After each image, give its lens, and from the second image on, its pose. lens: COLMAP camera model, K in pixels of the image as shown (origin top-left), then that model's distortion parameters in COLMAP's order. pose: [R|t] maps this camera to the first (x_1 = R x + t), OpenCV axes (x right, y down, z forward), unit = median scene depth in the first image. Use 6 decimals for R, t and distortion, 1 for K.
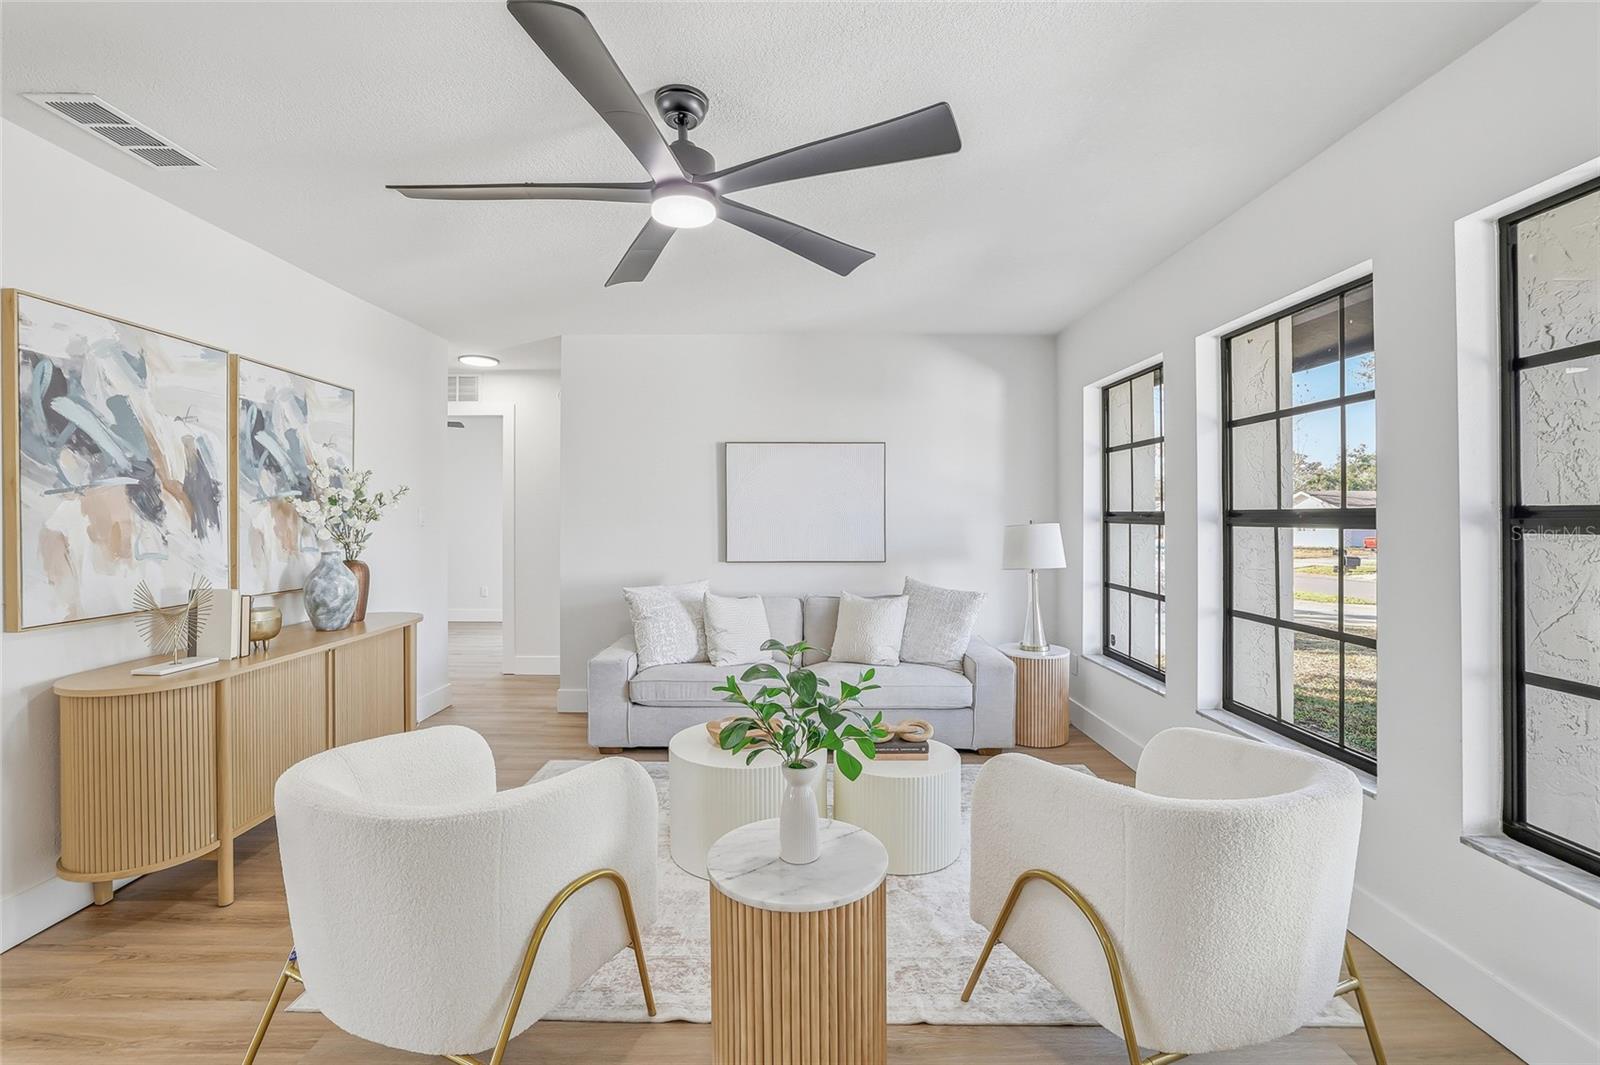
lens RADIAL K [[692.6, 0, 801.3], [0, 692.6, 513.9], [0, 0, 1]] dist [-0.050245, 0.016163]
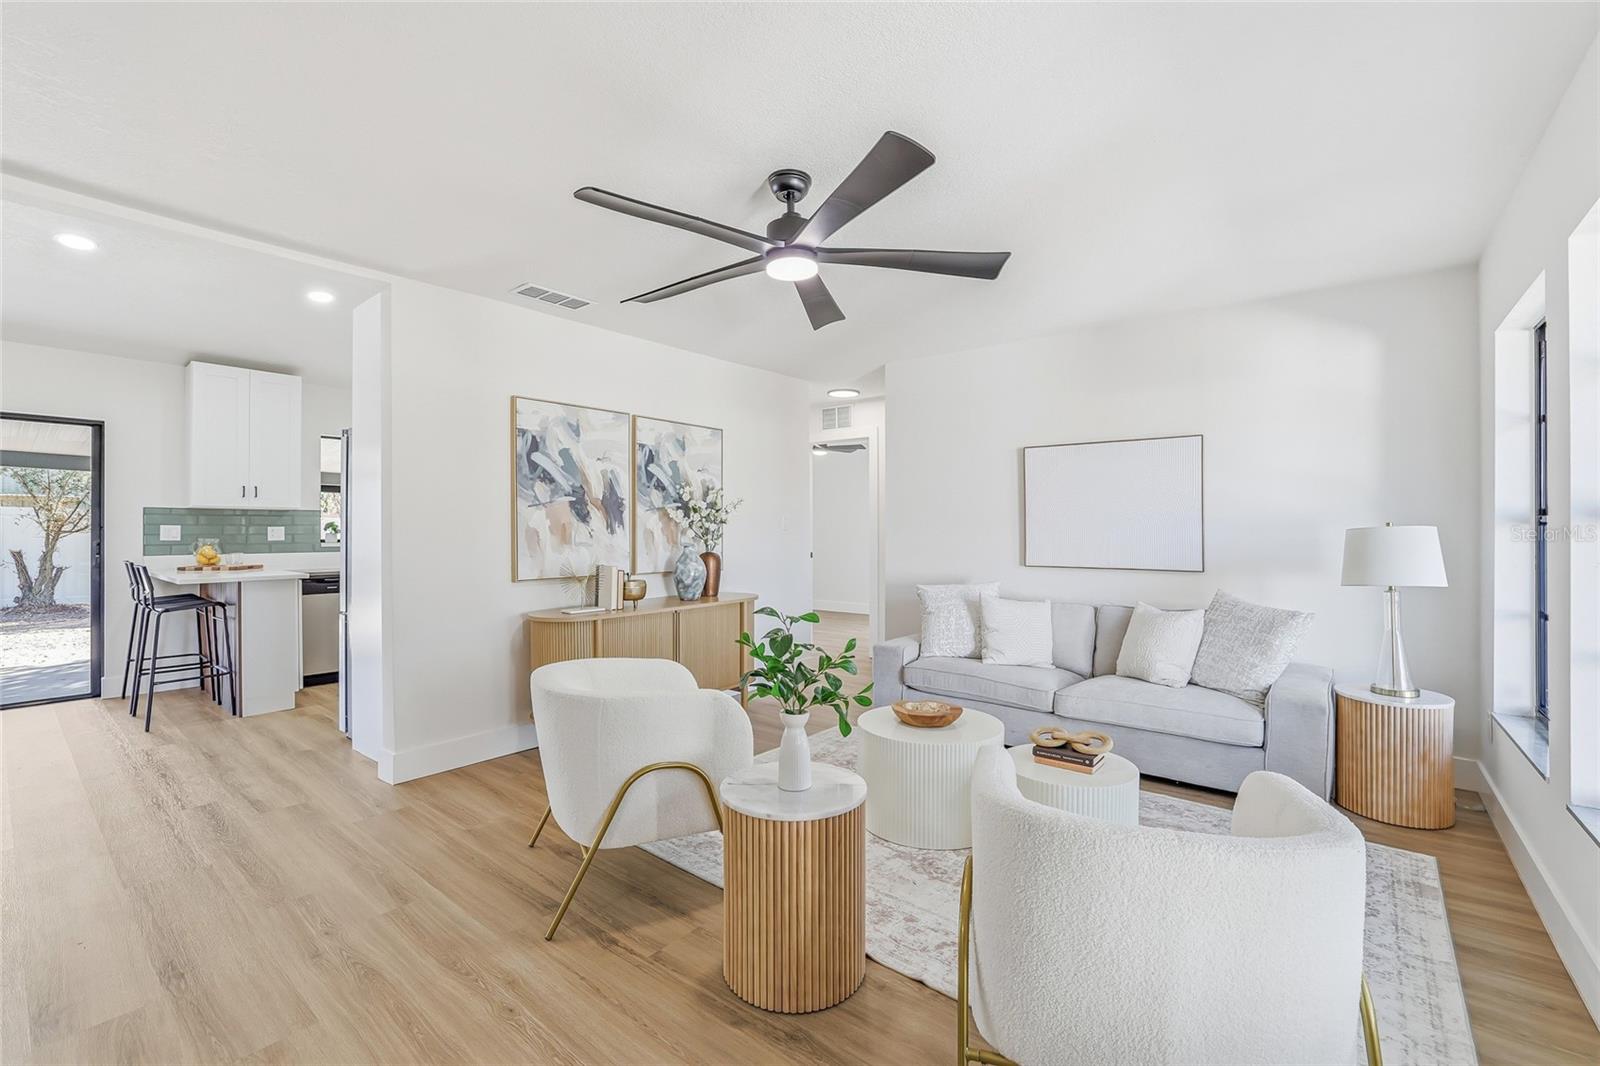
lens RADIAL K [[687.2, 0, 793.7], [0, 687.2, 529.3], [0, 0, 1]] dist [-0.050250, 0.016514]
pose [[0.769739, 0.000231, -0.638359, 0.449521], [0.002731, 0.999990, 0.003655, 0.019540], [0.638353, -0.004556, 0.769730, 0.033221]]
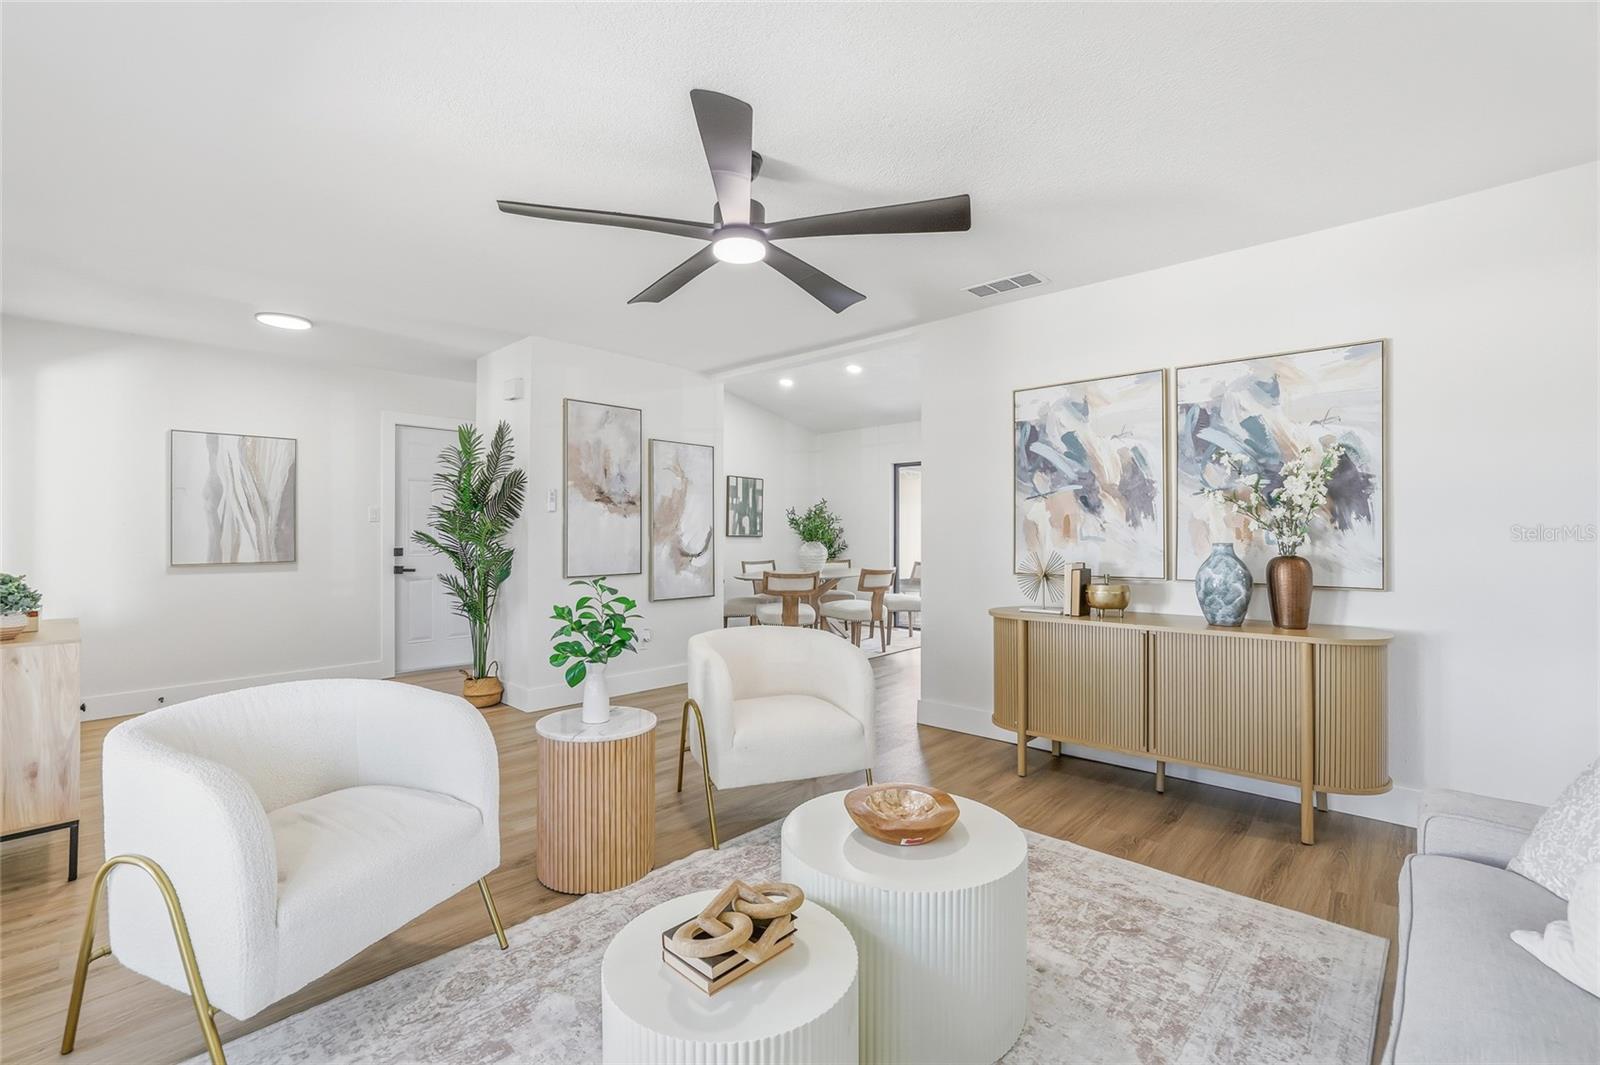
lens RADIAL K [[691.0, 0, 791.3], [0, 691.0, 537.1], [0, 0, 1]] dist [-0.050862, 0.016718]
pose [[-0.693402, 0.001532, -0.720549, 0.467396], [0.002644, 0.999996, -0.000418, 0.053018], [0.720546, -0.002195, -0.693404, 1.390585]]
